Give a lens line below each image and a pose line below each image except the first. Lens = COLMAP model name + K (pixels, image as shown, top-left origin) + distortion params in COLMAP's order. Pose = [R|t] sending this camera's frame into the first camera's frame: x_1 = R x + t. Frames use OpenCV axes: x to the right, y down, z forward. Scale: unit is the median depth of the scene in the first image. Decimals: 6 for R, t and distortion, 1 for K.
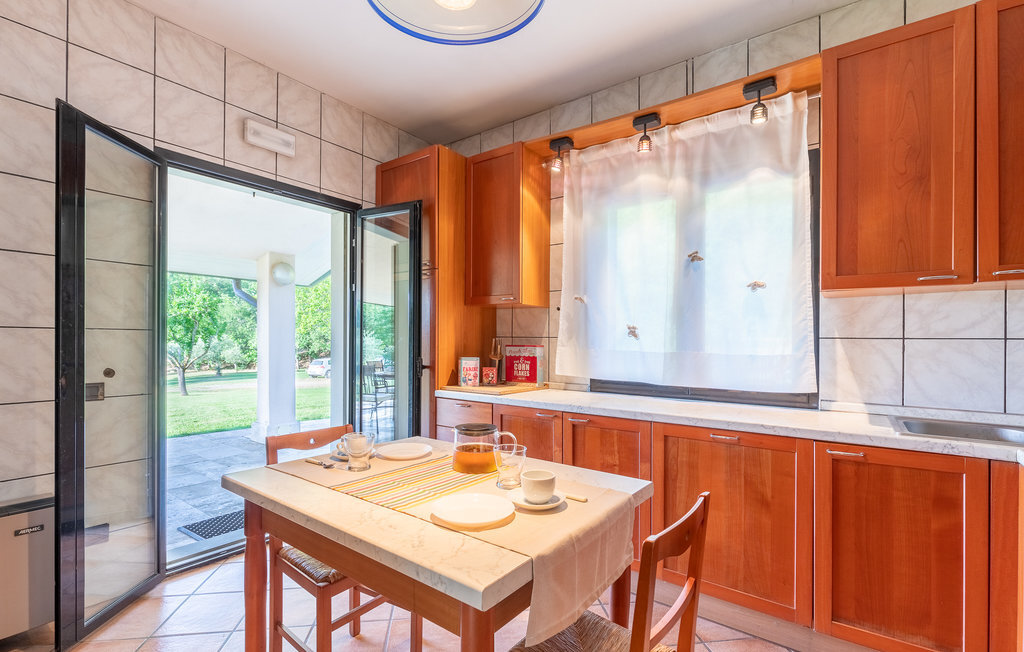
lens RADIAL K [[462.2, 0, 510.0], [0, 462.2, 348.3], [0, 0, 1]] dist [0.002953, 0.001337]
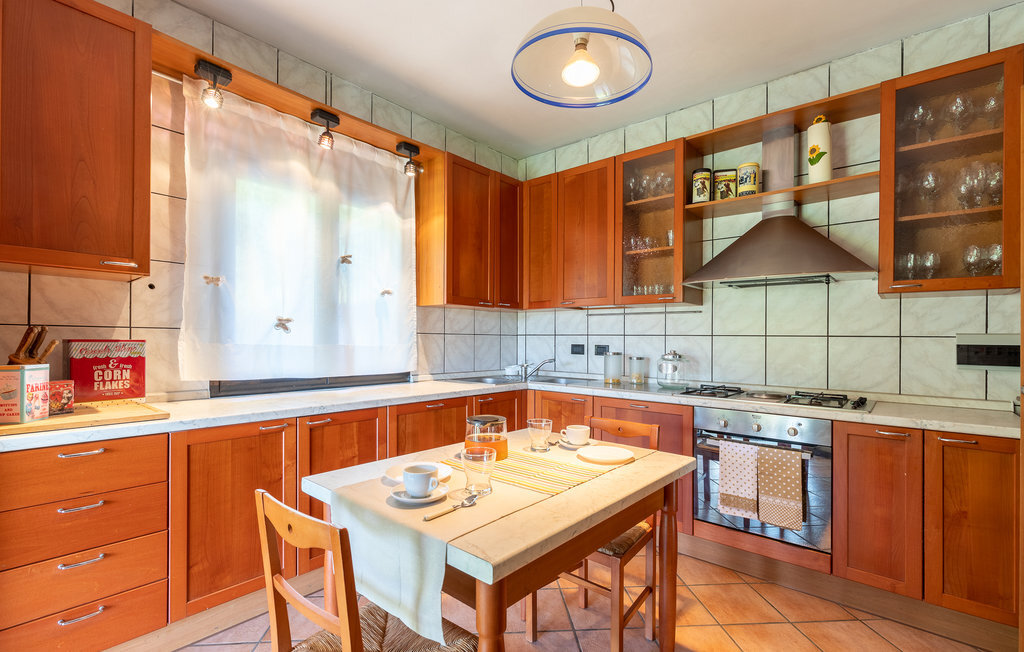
lens RADIAL K [[462.2, 0, 512.2], [0, 462.2, 337.0], [0, 0, 1]] dist [0.002953, 0.001337]
pose [[0.061463, -0.005531, 0.998094, -0.666309], [0.003429, 0.999980, 0.005330, -0.014056], [-0.998103, 0.003095, 0.061481, 0.510347]]
